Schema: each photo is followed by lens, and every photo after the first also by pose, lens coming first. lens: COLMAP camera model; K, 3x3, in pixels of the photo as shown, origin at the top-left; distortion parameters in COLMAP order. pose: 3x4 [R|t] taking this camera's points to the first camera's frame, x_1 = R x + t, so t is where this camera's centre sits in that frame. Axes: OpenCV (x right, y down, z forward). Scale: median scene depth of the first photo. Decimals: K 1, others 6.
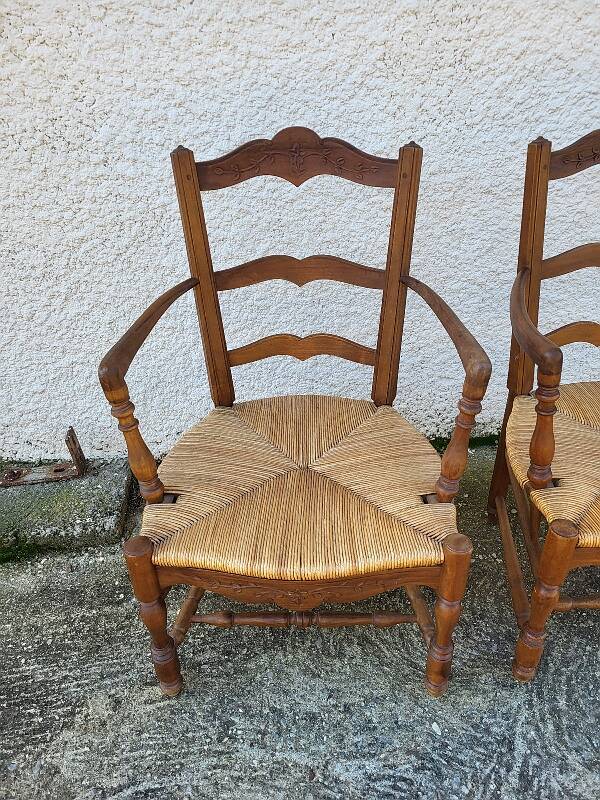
lens RADIAL K [[608.2, 0, 312.7], [0, 608.2, 412.9], [0, 0, 1]] dist [0.056643, -0.036749]
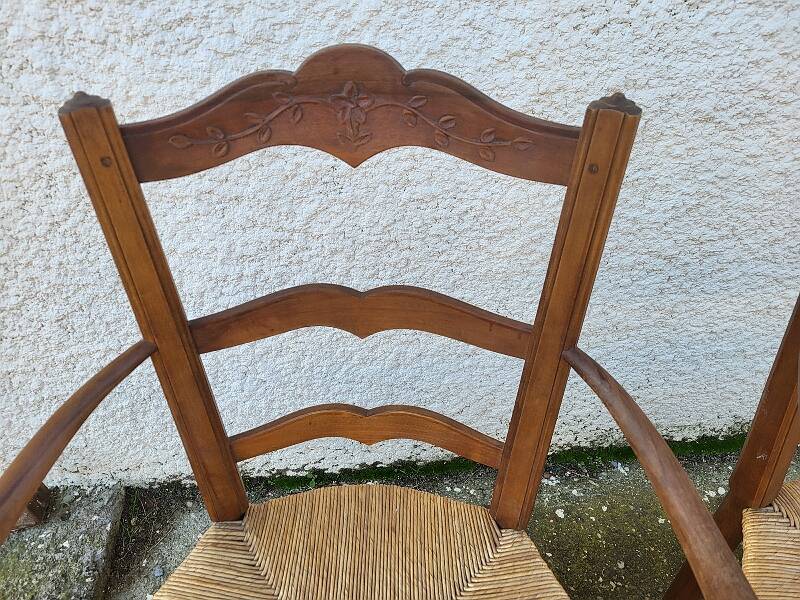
lens RADIAL K [[608.2, 0, 396.0], [0, 608.2, 289.9], [0, 0, 1]] dist [0.056643, -0.036749]
pose [[0.999757, 0.018314, -0.012256, 0.014132], [-0.016795, 0.993310, 0.114249, -0.318674], [0.014267, -0.114015, 0.993377, 0.504411]]
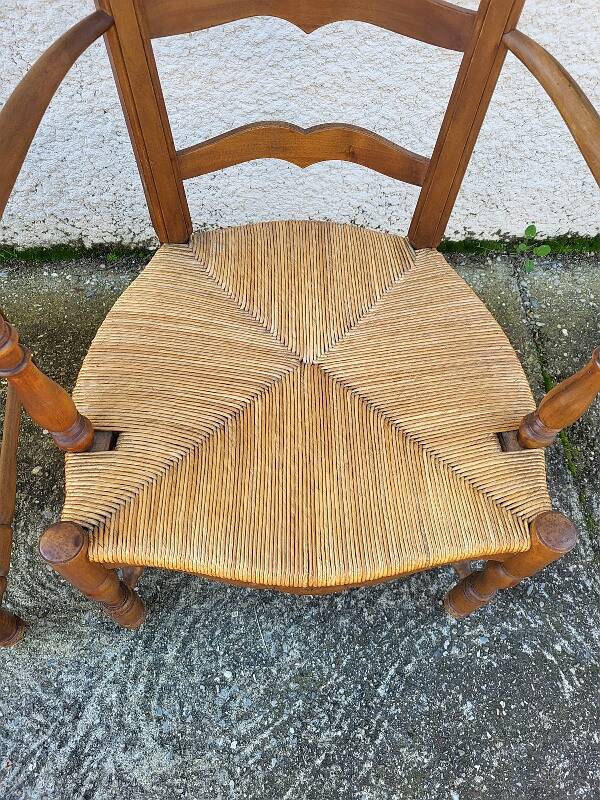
lens RADIAL K [[608.2, 0, 313.8], [0, 608.2, 397.7], [0, 0, 1]] dist [0.056643, -0.036749]
pose [[0.996538, 0.062788, 0.054486, 0.511659], [-0.080532, 0.891778, 0.445250, -0.195730], [-0.020633, -0.448097, 0.893747, 0.419245]]
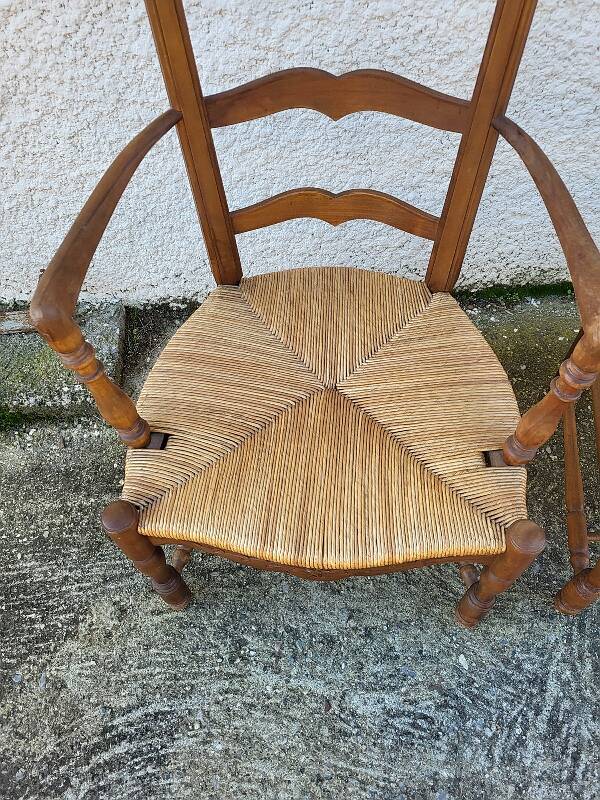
lens RADIAL K [[608.2, 0, 314.6], [0, 608.2, 402.2], [0, 0, 1]] dist [0.056643, -0.036749]
pose [[0.998874, 0.040201, -0.025193, -0.014692], [-0.027155, 0.919893, 0.391228, -0.192386], [0.038903, -0.390103, 0.919949, 0.274462]]
